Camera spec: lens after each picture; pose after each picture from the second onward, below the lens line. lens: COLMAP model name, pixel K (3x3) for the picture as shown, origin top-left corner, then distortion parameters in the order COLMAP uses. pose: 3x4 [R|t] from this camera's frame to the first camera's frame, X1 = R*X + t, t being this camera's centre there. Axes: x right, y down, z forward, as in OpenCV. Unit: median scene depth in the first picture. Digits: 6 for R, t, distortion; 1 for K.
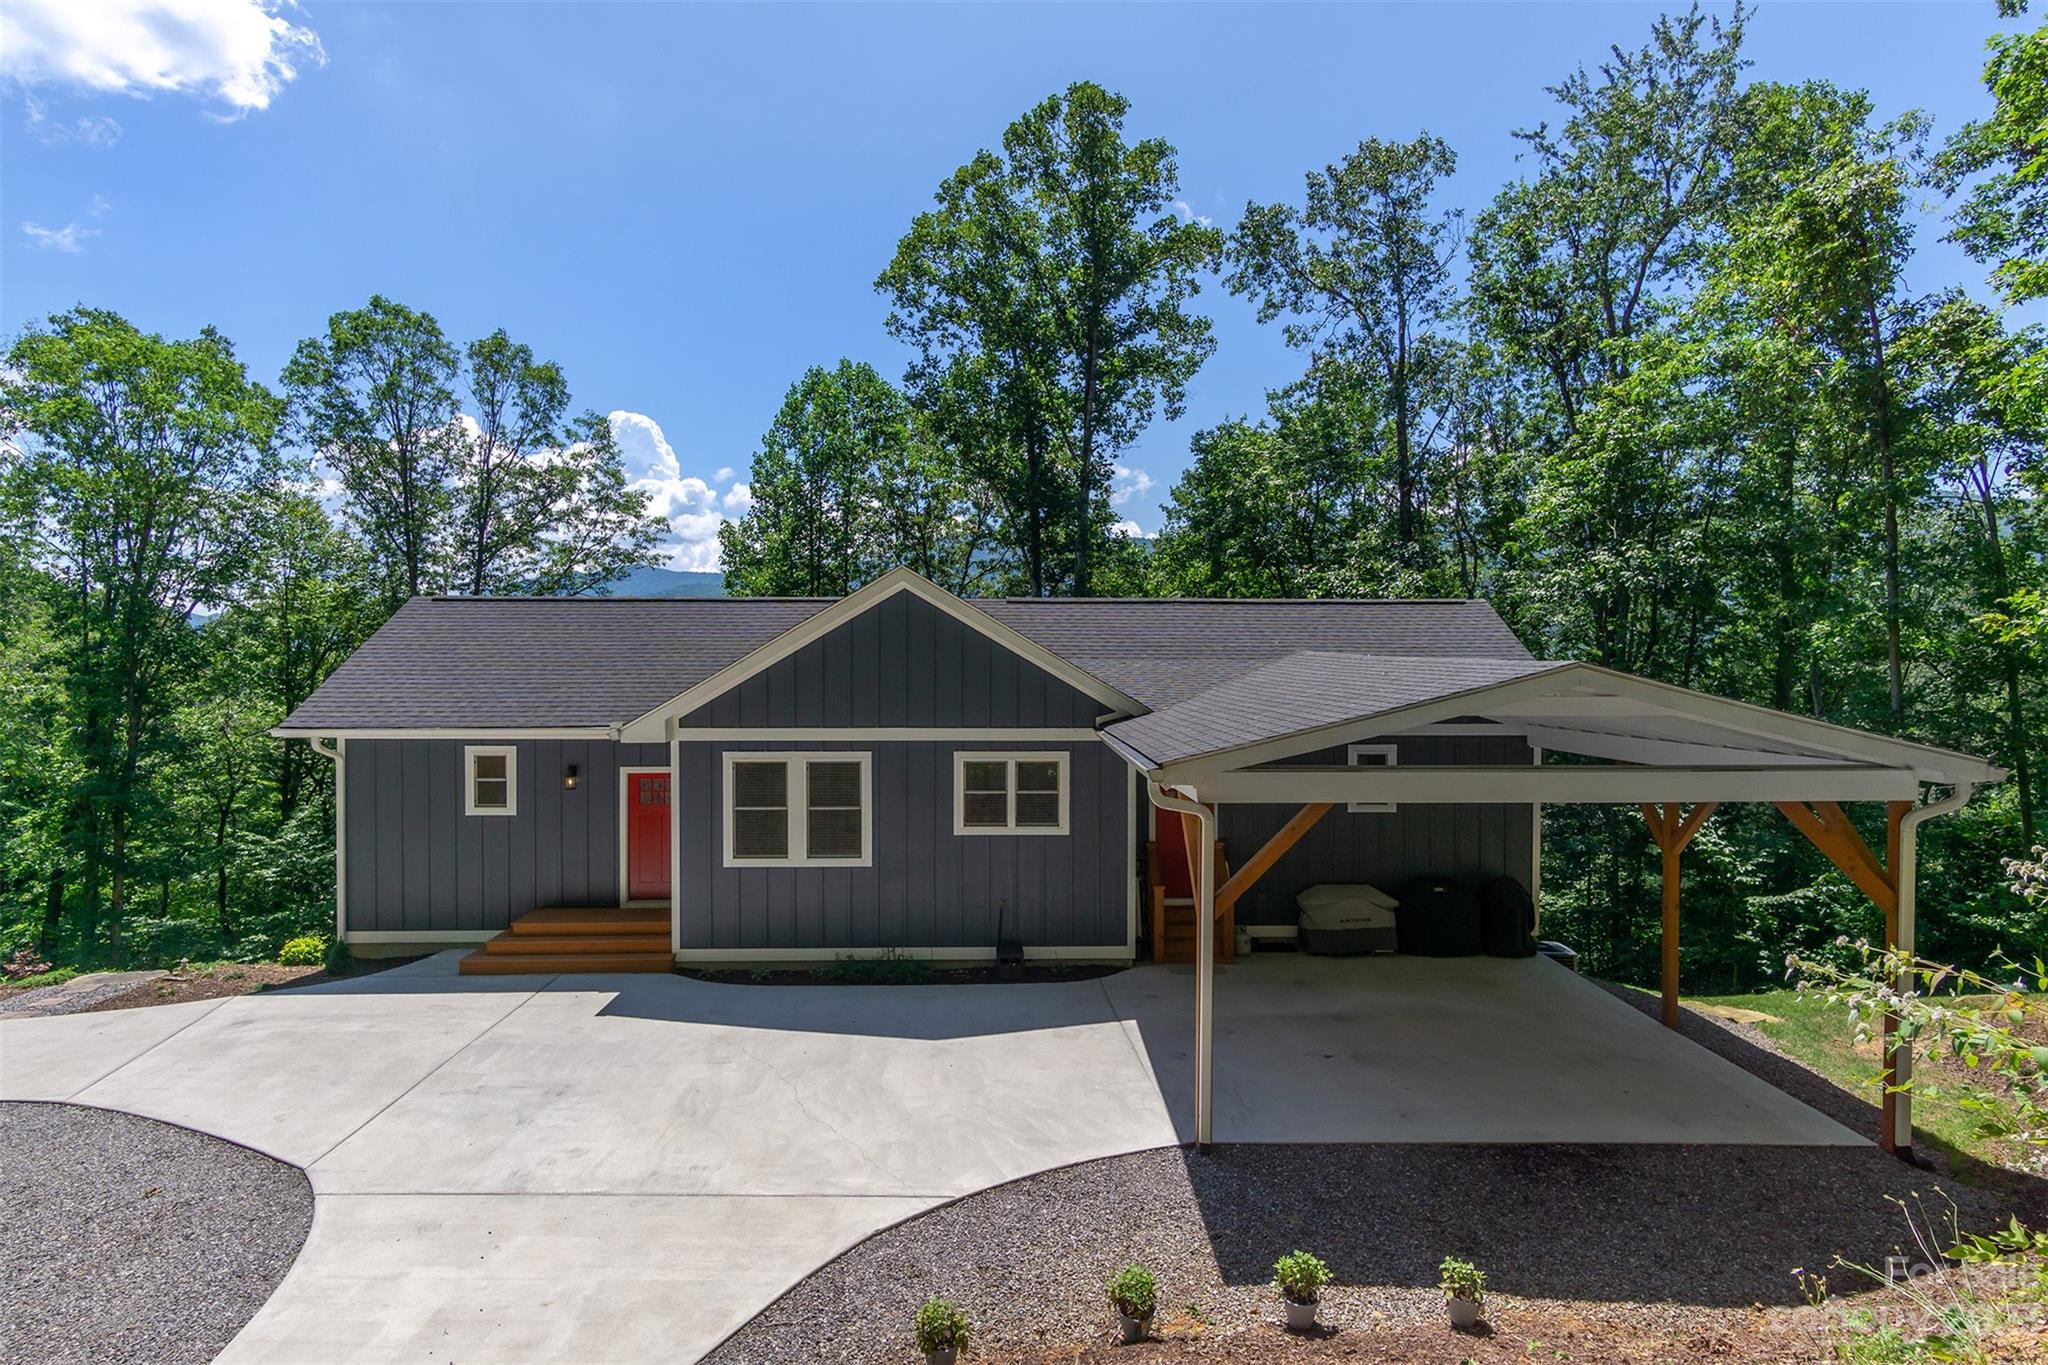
lens RADIAL K [[1071.8, 0, 1040.9], [0, 1071.8, 678.7], [0, 0, 1]] dist [0.005286, 0.000508]
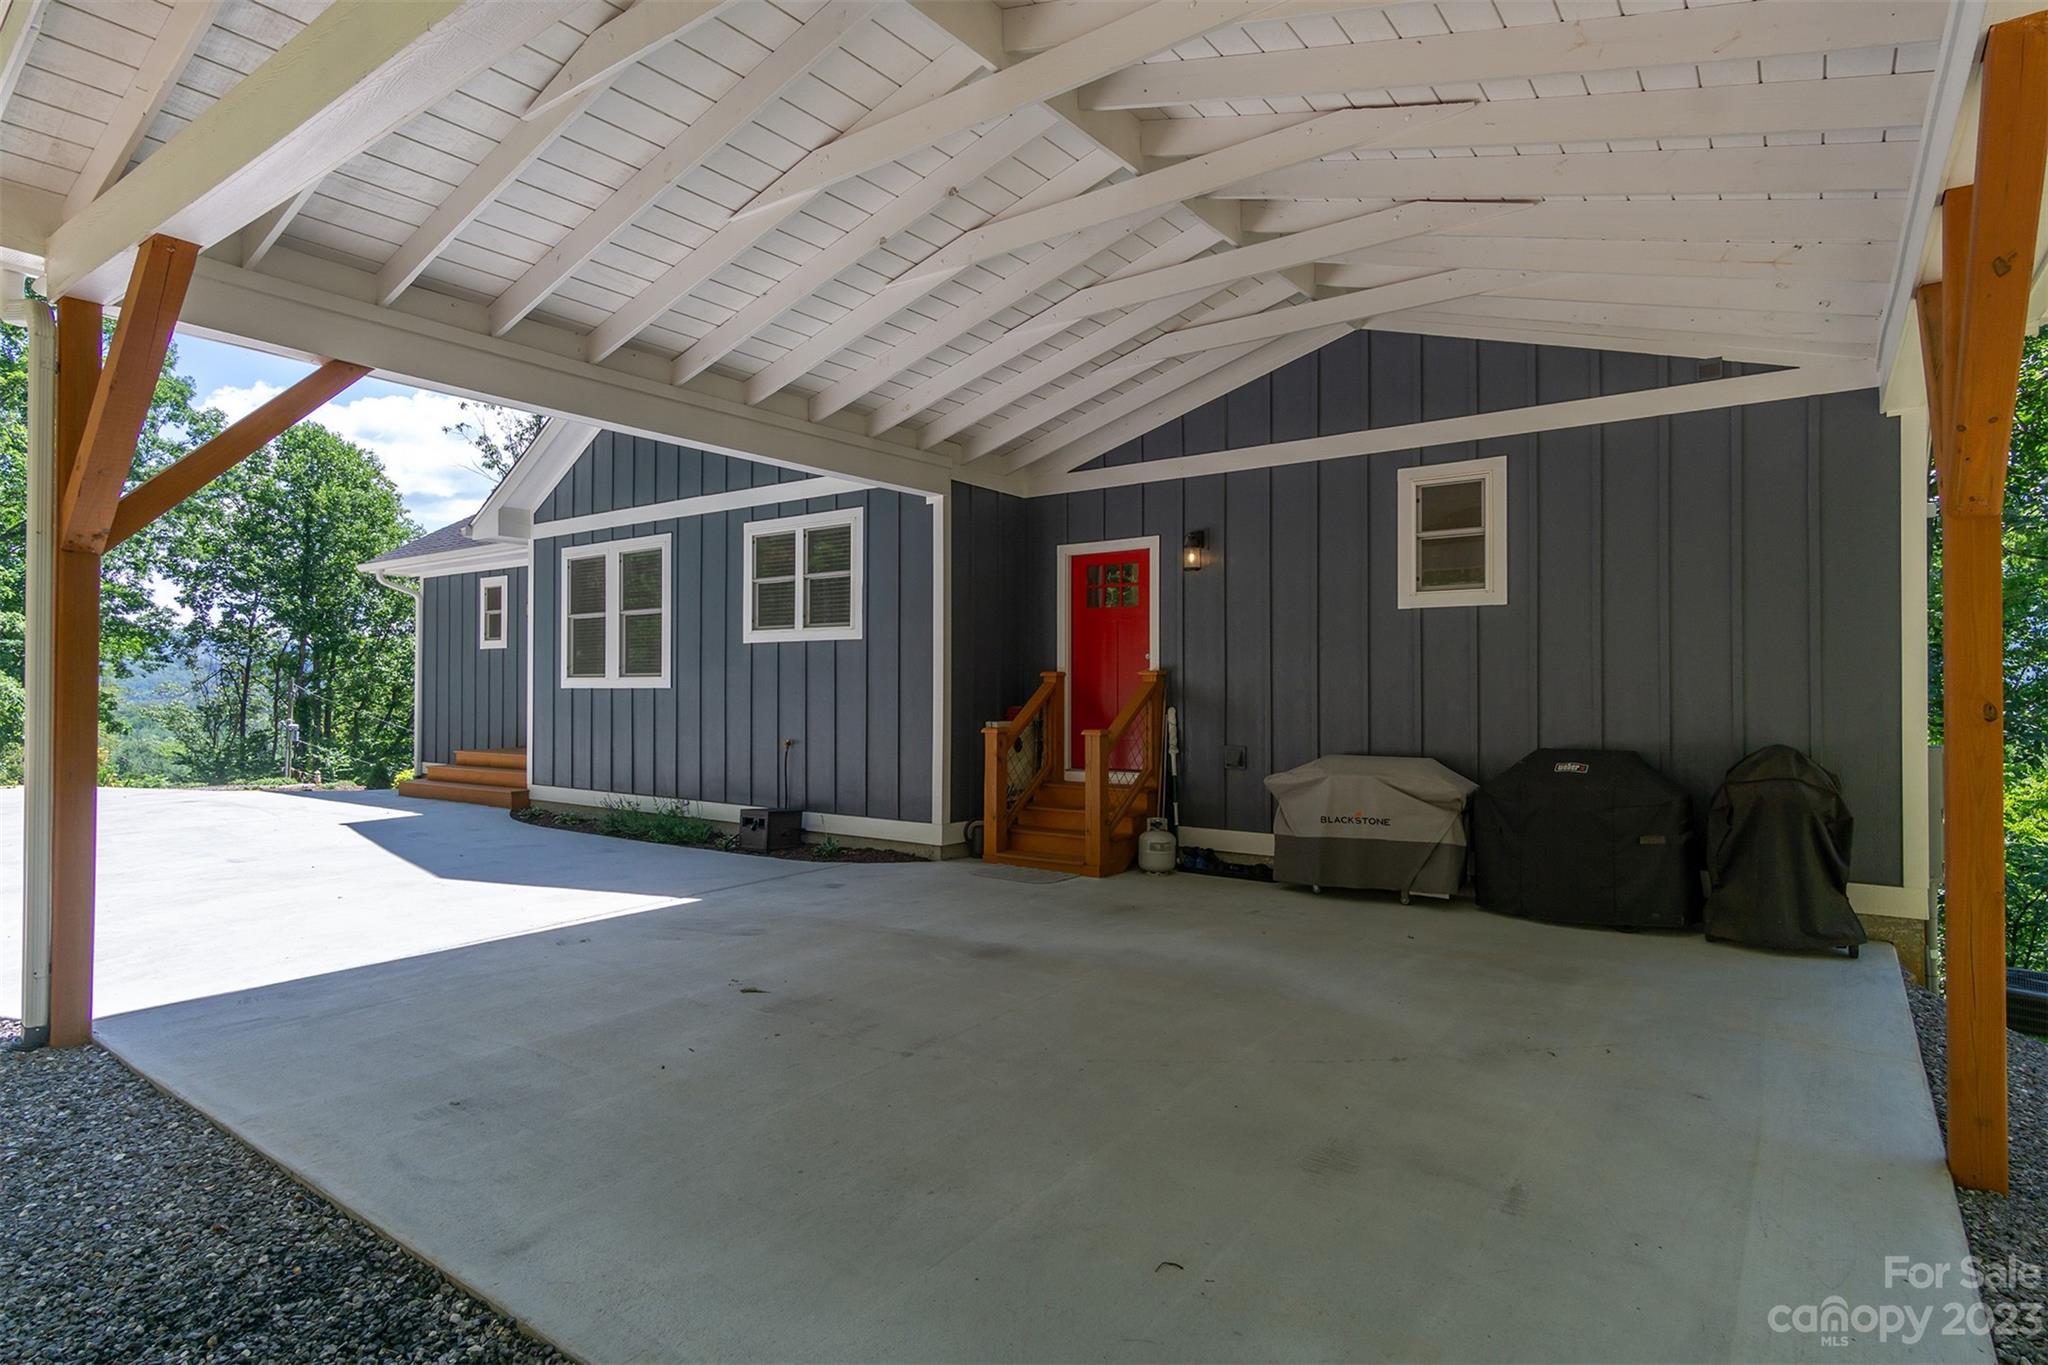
lens RADIAL K [[1085.0, 0, 1028.0], [0, 1085.0, 674.8], [0, 0, 1]] dist [0.006546, 0.000659]
pose [[0.784287, -0.010468, -0.620310, 0.500190], [-0.006078, 0.999680, -0.024555, 0.182387], [0.620369, 0.023029, 0.783972, 0.563654]]
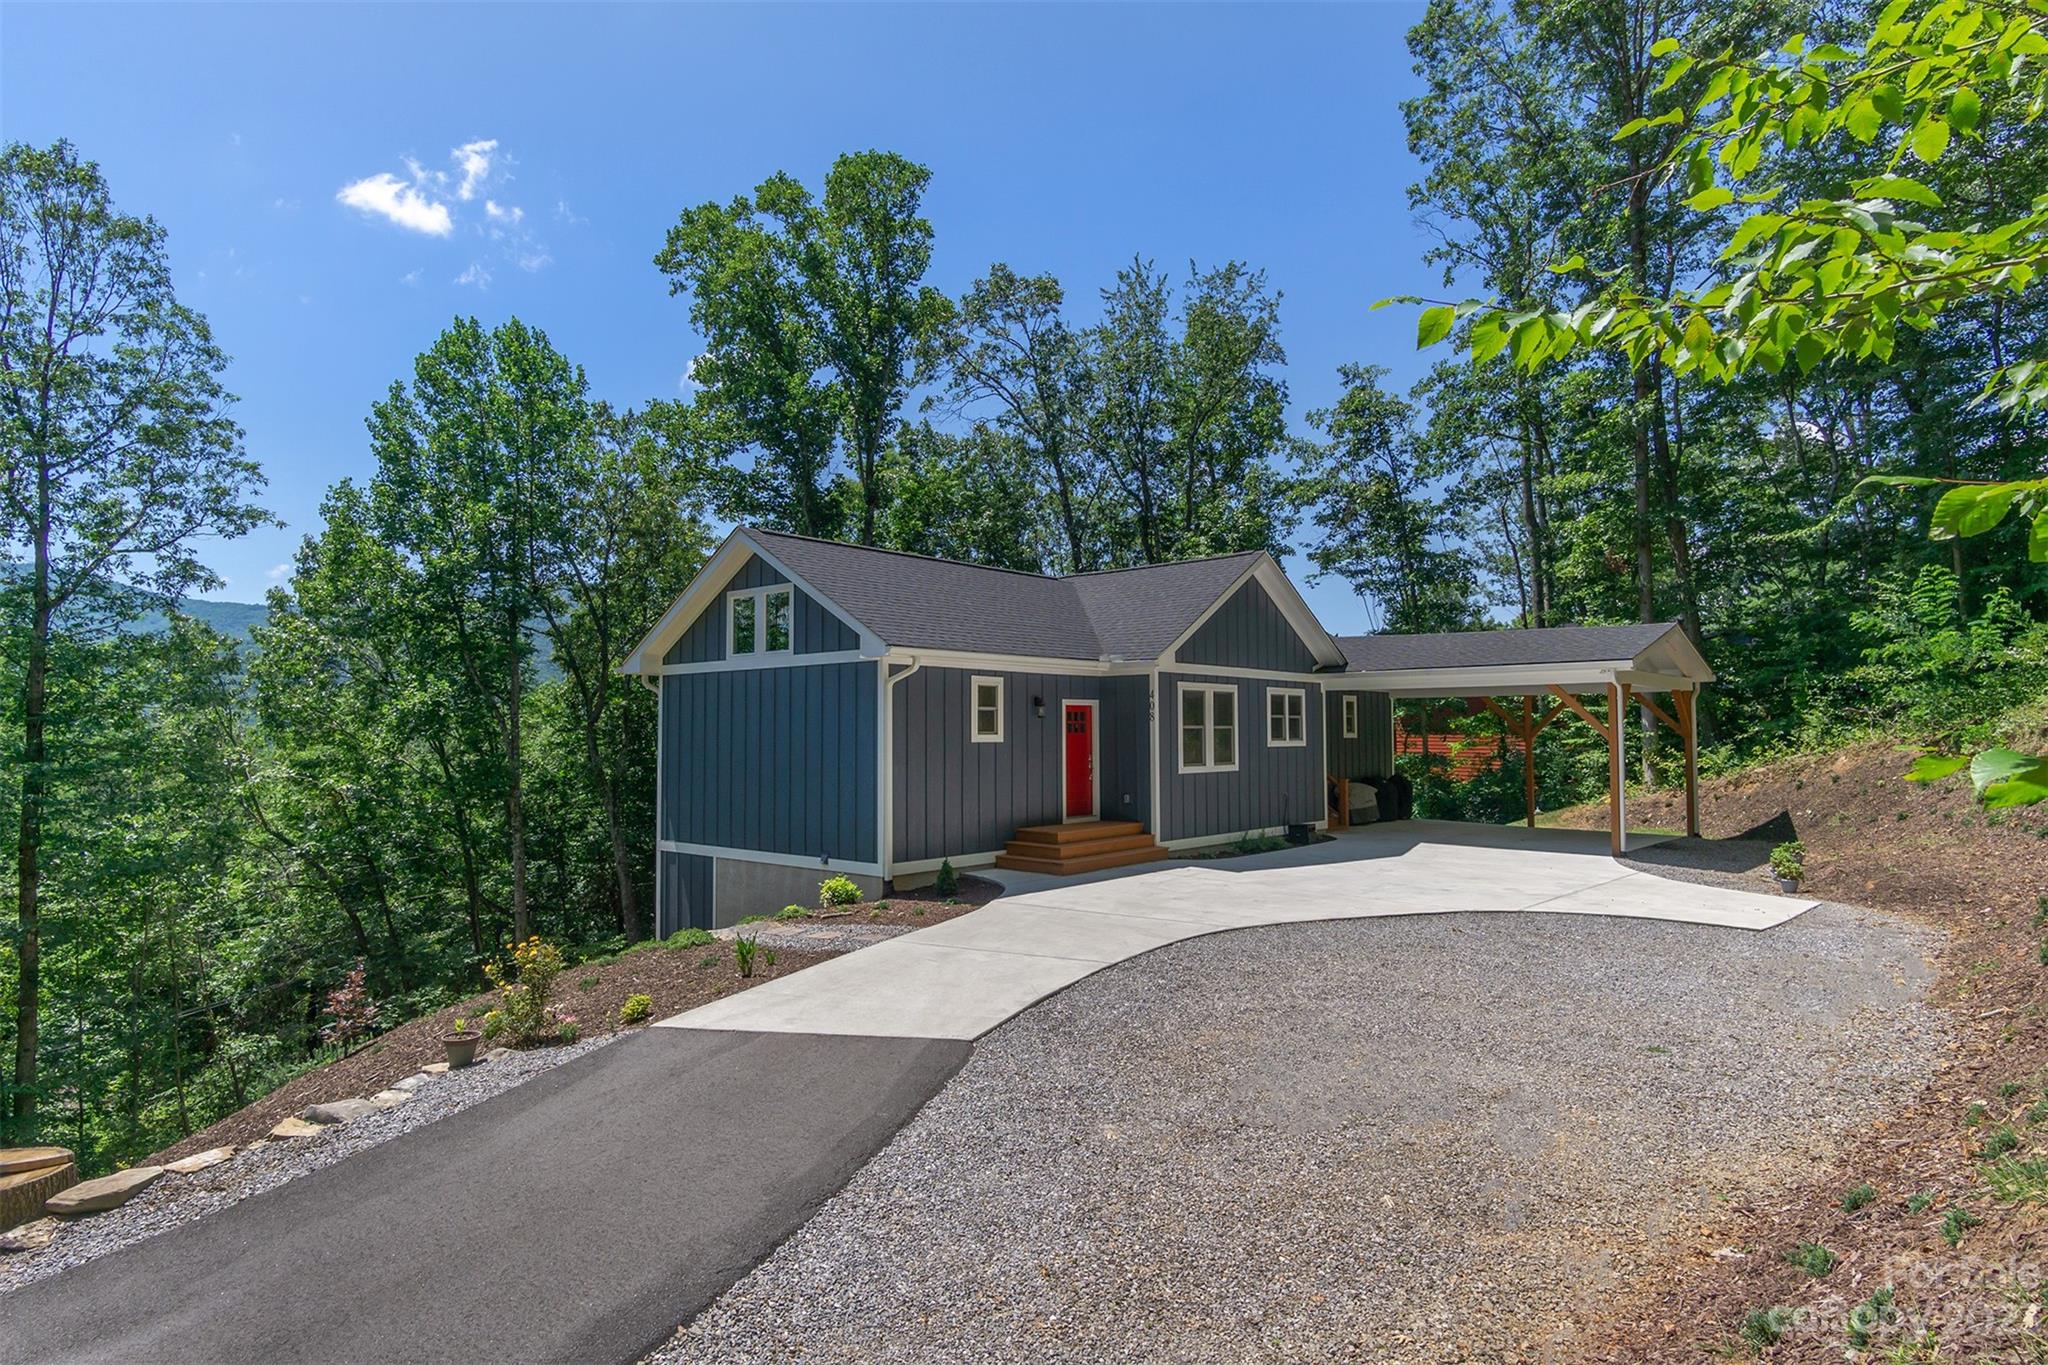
lens RADIAL K [[1114.7, 0, 983.4], [0, 1114.7, 695.5], [0, 0, 1]] dist [-0.004166, -0.000452]
pose [[0.699654, 0.021147, 0.714169, -1.376260], [0.014388, 0.998942, -0.043676, 0.137083], [-0.714337, 0.040833, 0.698609, 0.249482]]
